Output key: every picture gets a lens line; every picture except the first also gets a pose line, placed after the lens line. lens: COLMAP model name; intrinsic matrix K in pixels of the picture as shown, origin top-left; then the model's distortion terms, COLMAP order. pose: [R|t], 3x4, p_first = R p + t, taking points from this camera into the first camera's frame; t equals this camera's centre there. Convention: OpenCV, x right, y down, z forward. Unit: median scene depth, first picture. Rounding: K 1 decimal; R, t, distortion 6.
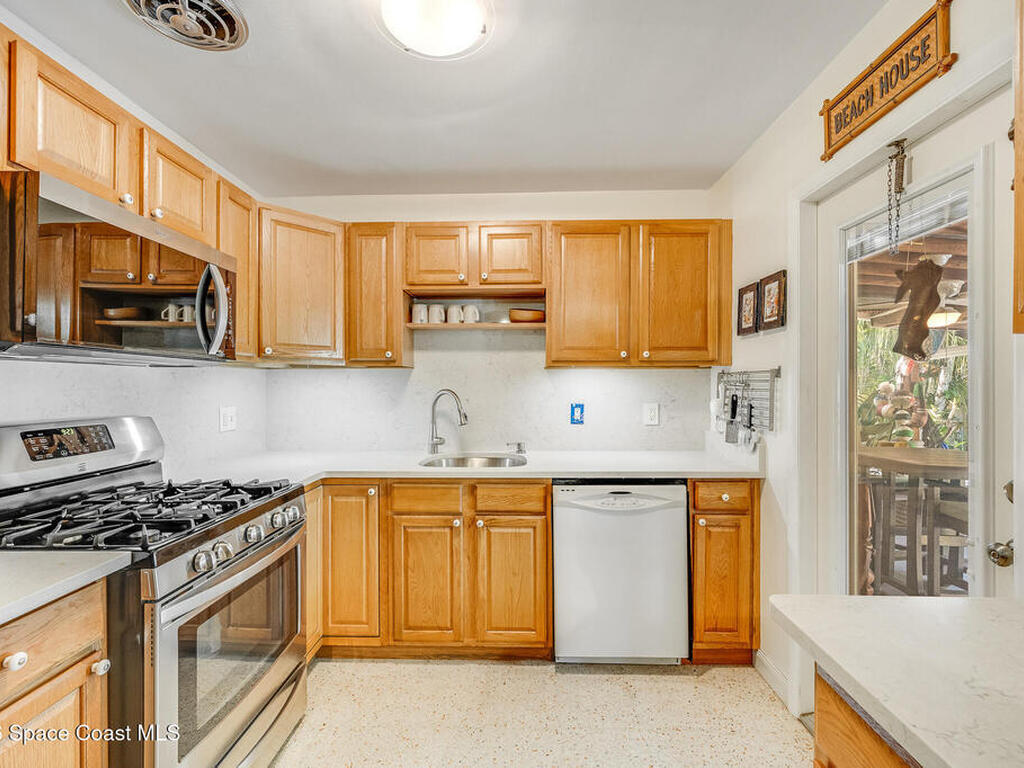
lens RADIAL K [[455.8, 0, 515.1], [0, 455.8, 381.5], [0, 0, 1]] dist [-0.000295, -0.000291]
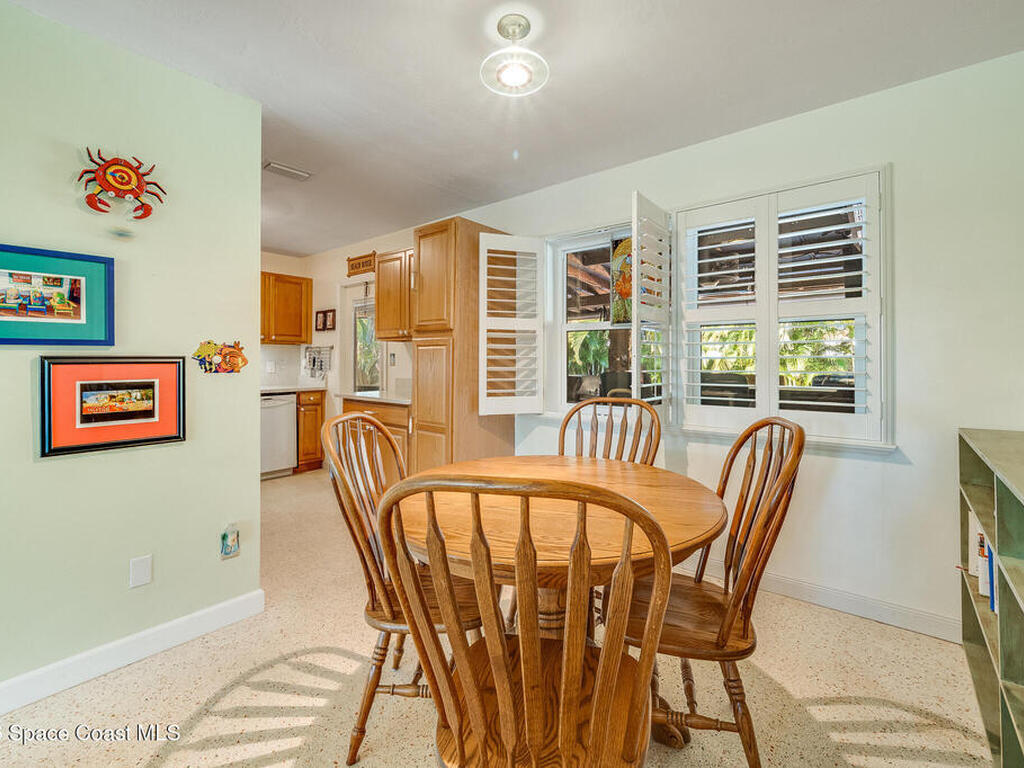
lens RADIAL K [[471.1, 0, 516.0], [0, 471.1, 359.0], [0, 0, 1]] dist [-0.001082, -0.000289]
pose [[0.606131, 0.006625, 0.795337, -0.877368], [-0.004675, 0.999978, -0.004768, 0.050882], [-0.795351, -0.000828, 0.606148, -1.388628]]
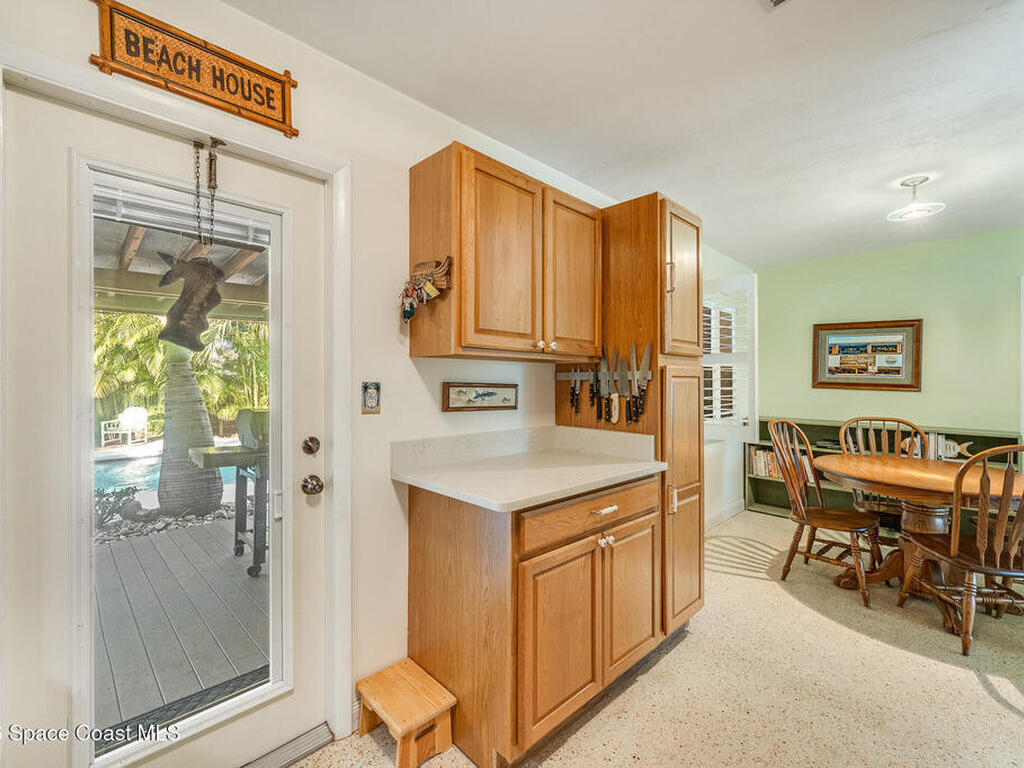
lens RADIAL K [[455.8, 0, 515.1], [0, 455.8, 381.5], [0, 0, 1]] dist [-0.000295, -0.000291]
pose [[-0.721025, -0.002484, 0.692904, -0.268609], [-0.006517, 0.999974, -0.003196, 0.015706], [-0.692878, -0.006820, -0.721023, 0.923076]]
